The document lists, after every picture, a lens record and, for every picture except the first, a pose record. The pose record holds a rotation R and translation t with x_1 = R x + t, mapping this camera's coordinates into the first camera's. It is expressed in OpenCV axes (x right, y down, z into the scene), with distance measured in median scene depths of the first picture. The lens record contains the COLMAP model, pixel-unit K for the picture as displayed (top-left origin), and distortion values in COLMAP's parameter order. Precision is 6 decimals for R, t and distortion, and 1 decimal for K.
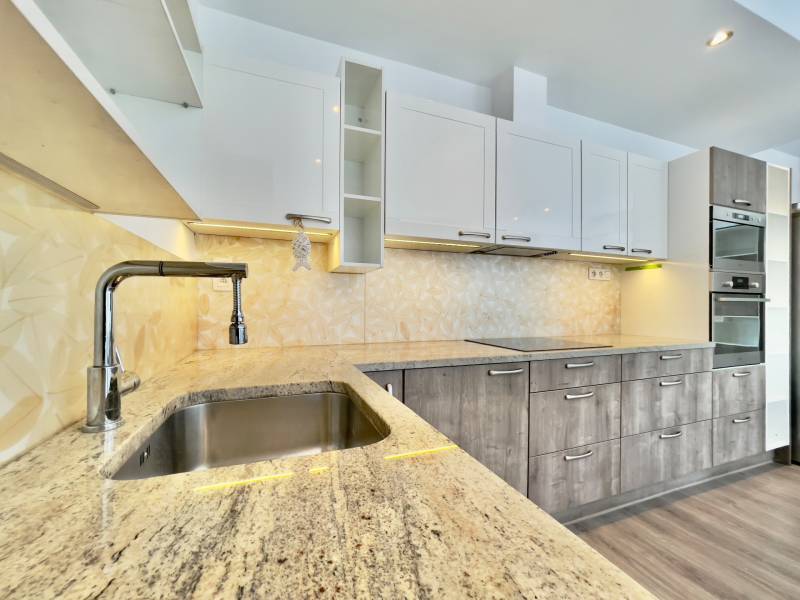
lens RADIAL K [[328.8, 0, 397.1], [0, 328.8, 300.5], [0, 0, 1]] dist [-0.036054, 0.017199]
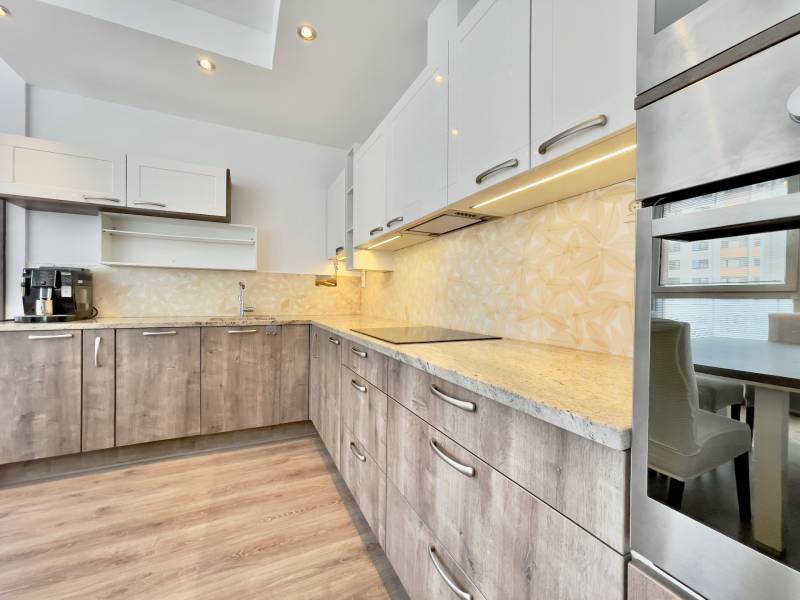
lens RADIAL K [[328.8, 0, 397.1], [0, 328.8, 300.5], [0, 0, 1]] dist [-0.036054, 0.017199]
pose [[0.087762, 0.002681, -0.996138, 1.125059], [-0.001113, 0.999996, 0.002593, 0.037941], [0.996141, 0.000881, 0.087765, 0.777814]]
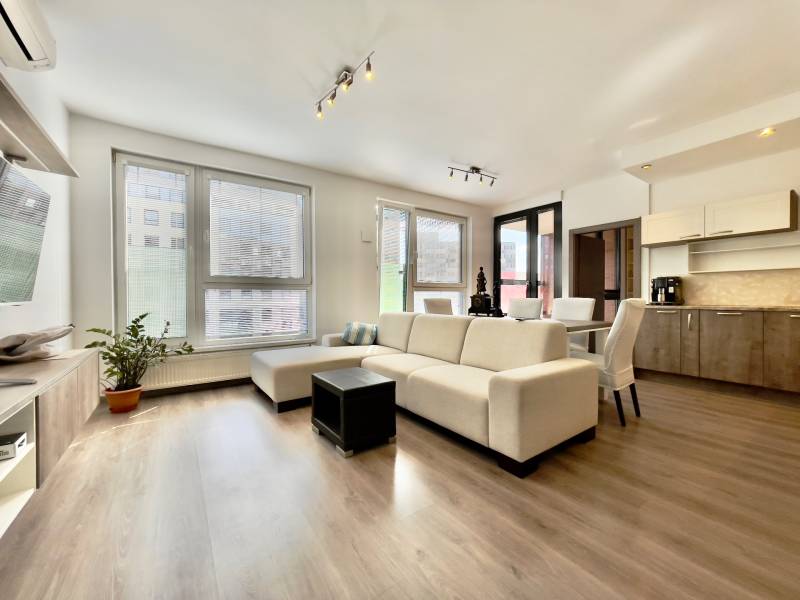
lens RADIAL K [[328.8, 0, 397.1], [0, 328.8, 300.5], [0, 0, 1]] dist [-0.036054, 0.017199]
pose [[-0.969541, 0.002996, -0.244912, 2.026179], [0.003066, 0.999995, 0.000092, 0.070615], [0.244911, -0.000662, -0.969545, 1.269450]]
